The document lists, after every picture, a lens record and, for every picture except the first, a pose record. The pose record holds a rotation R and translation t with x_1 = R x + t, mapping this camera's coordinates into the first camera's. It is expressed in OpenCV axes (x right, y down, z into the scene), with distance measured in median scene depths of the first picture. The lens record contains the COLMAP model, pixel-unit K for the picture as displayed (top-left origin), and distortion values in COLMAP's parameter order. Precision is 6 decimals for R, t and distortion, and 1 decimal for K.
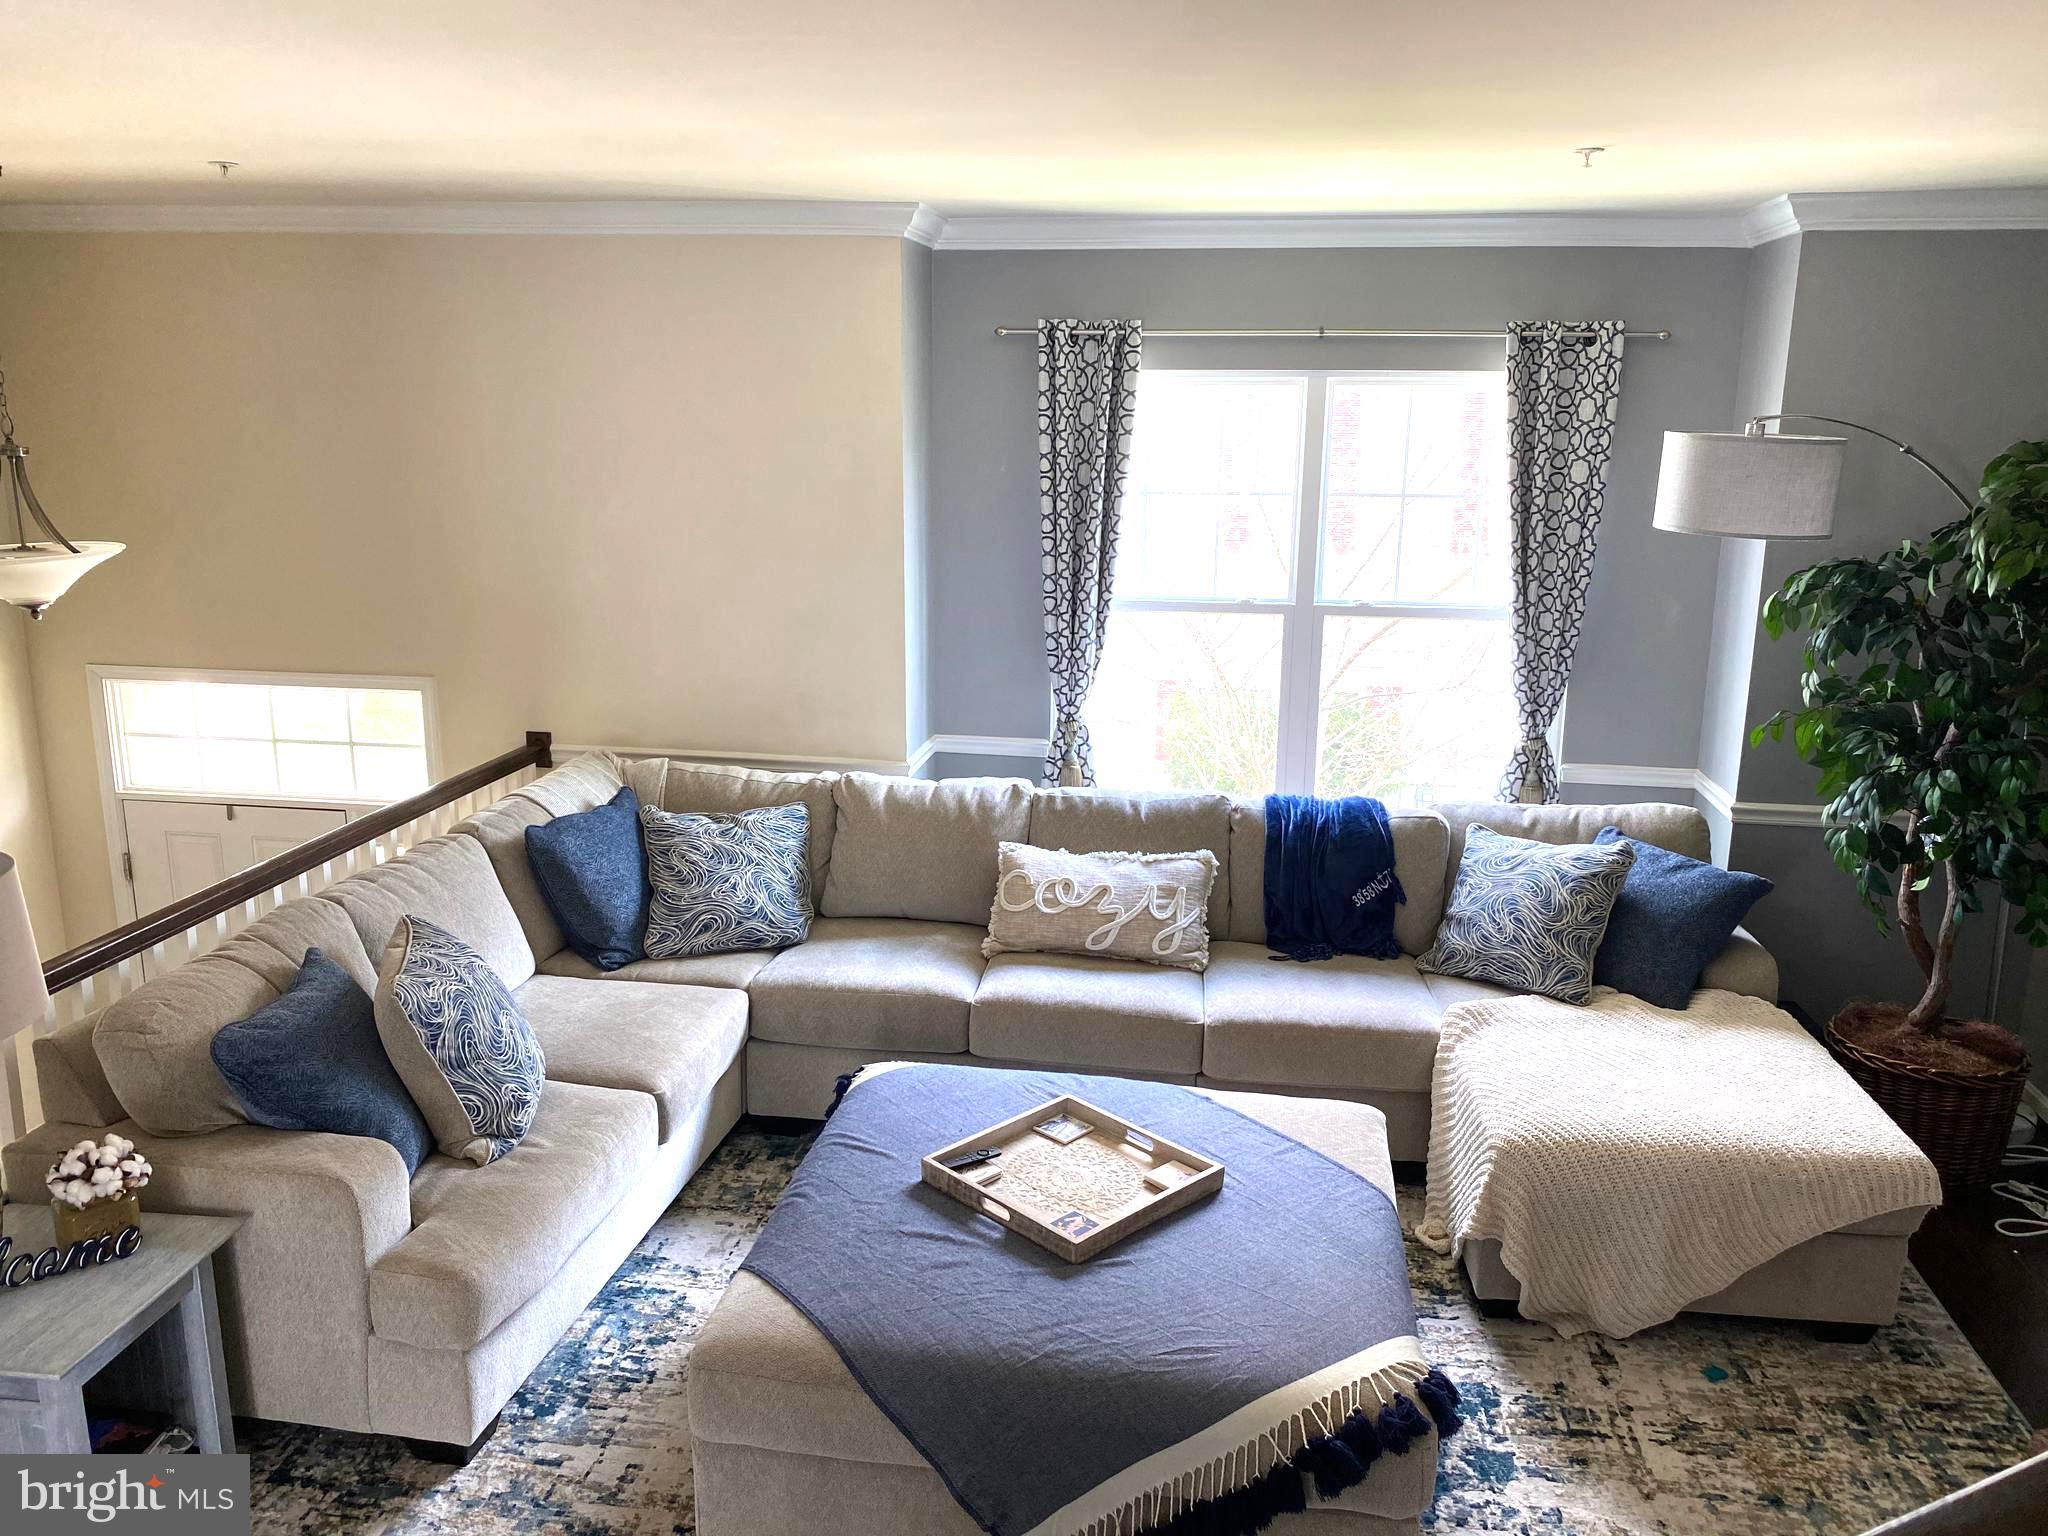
lens RADIAL K [[1538.8, 0, 1029.4], [0, 1538.8, 760.5], [0, 0, 1]] dist [0.008022, -0.014503]
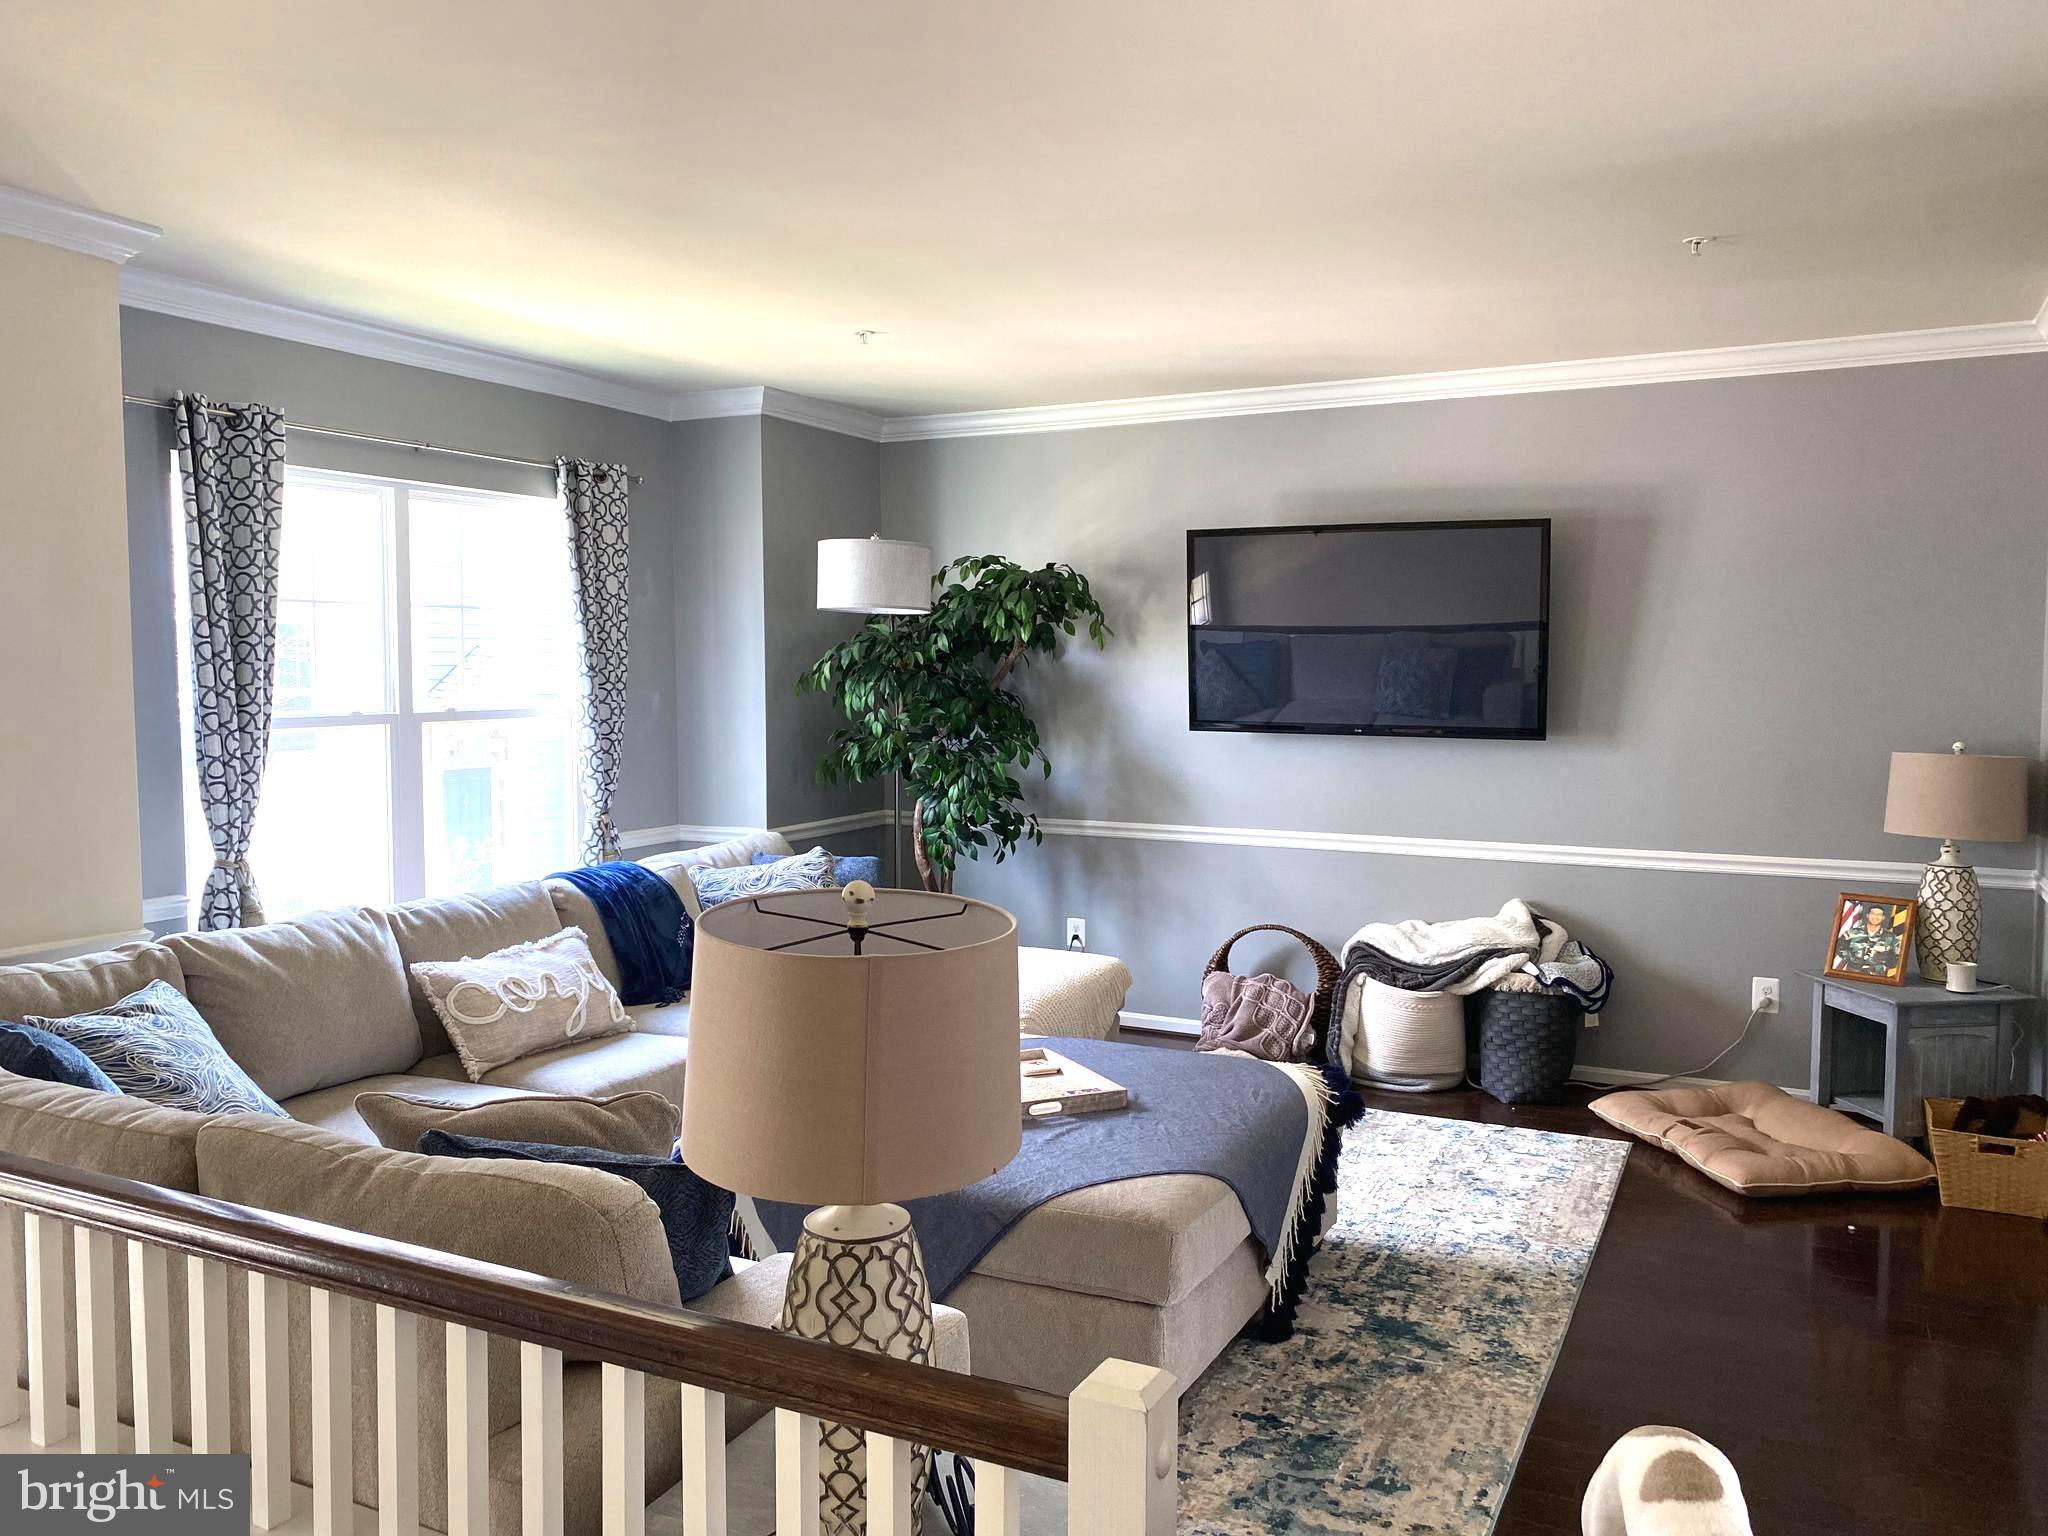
lens RADIAL K [[1538.8, 0, 1034.4], [0, 1538.8, 768.6], [0, 0, 1]] dist [0.008022, -0.014503]
pose [[0.295553, -0.076855, 0.952230, -0.679973], [0.215785, 0.976369, 0.011828, 0.009008], [-0.930637, 0.201981, 0.305153, 0.346443]]
